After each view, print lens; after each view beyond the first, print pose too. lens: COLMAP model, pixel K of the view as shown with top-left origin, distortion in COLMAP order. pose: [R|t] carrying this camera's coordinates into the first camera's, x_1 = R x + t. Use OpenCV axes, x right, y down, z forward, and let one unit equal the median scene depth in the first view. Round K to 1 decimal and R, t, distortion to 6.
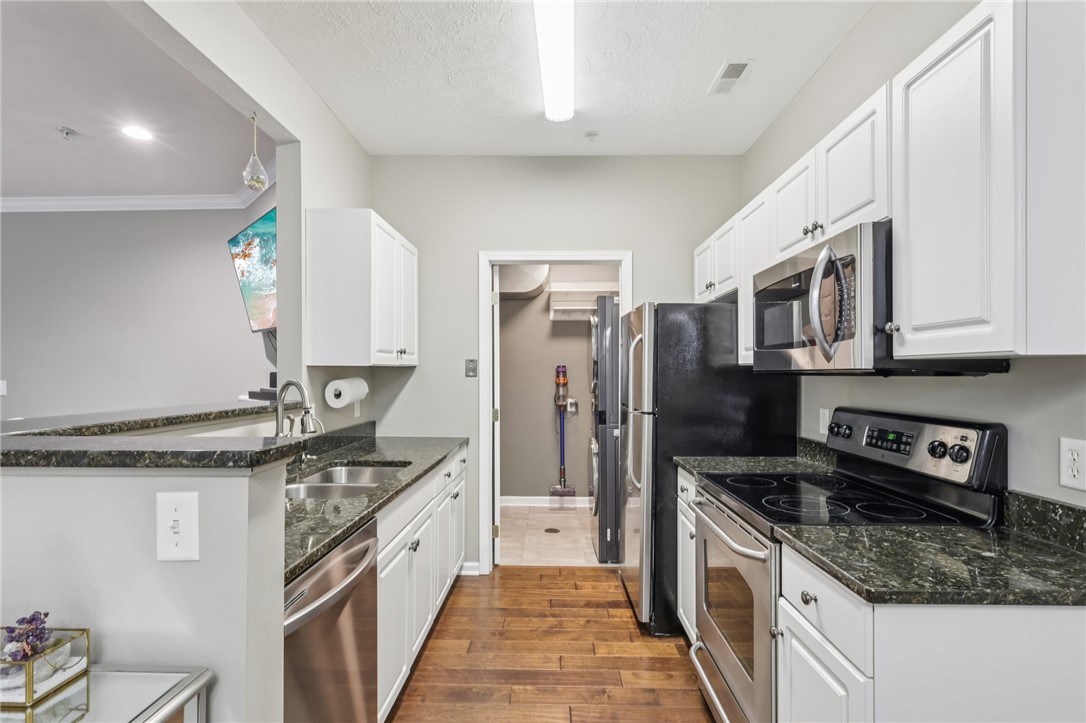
lens RADIAL K [[508.8, 0, 530.2], [0, 508.8, 353.9], [0, 0, 1]] dist [-0.012553, -0.000158]
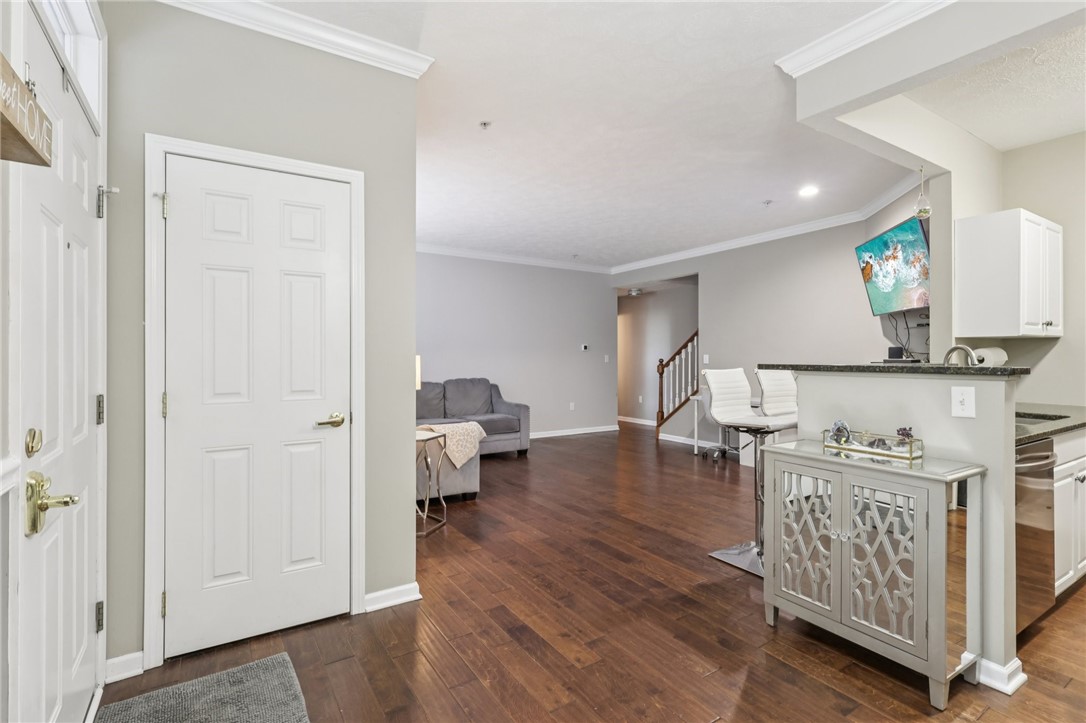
lens RADIAL K [[508.8, 0, 530.2], [0, 508.8, 353.9], [0, 0, 1]] dist [-0.012553, -0.000158]
pose [[0.556358, -0.006349, -0.830919, 0.030784], [0.032131, 0.999387, 0.013878, 0.011094], [0.830321, -0.034419, 0.556221, -0.598126]]
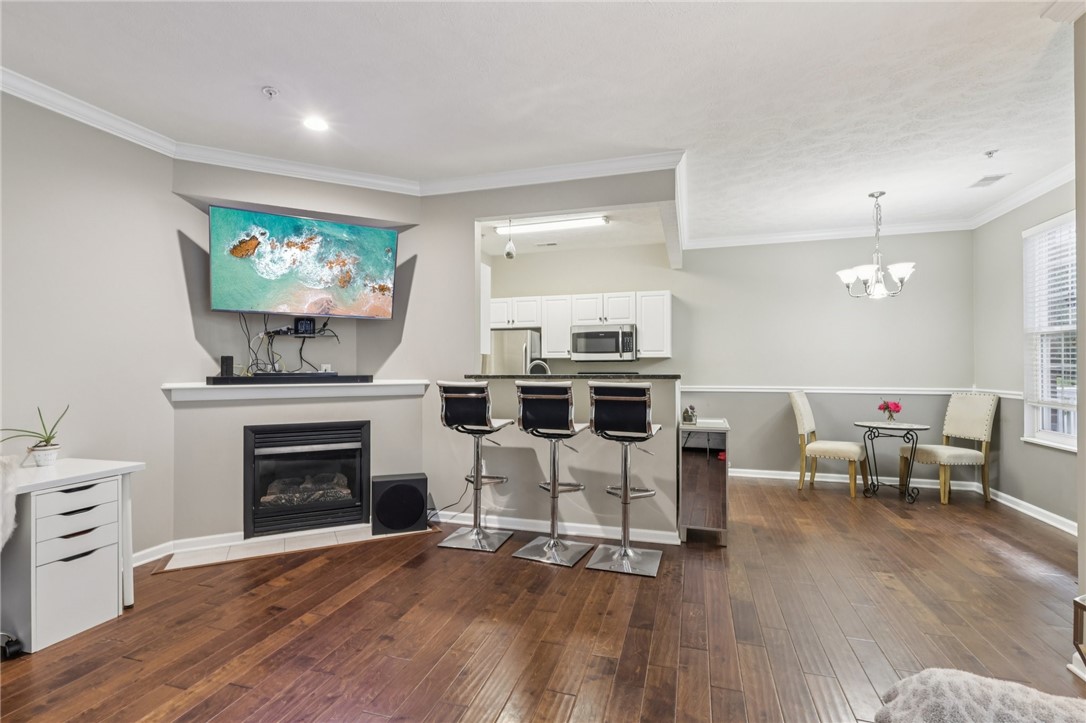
lens RADIAL K [[513.6, 0, 543.0], [0, 513.6, 361.5], [0, 0, 1]] dist [0.000045, 0.000119]
pose [[0.271280, -0.002406, 0.962497, -1.599301], [-0.029804, 0.999496, 0.010898, 0.026890], [-0.962039, -0.031643, 0.271072, 0.198063]]
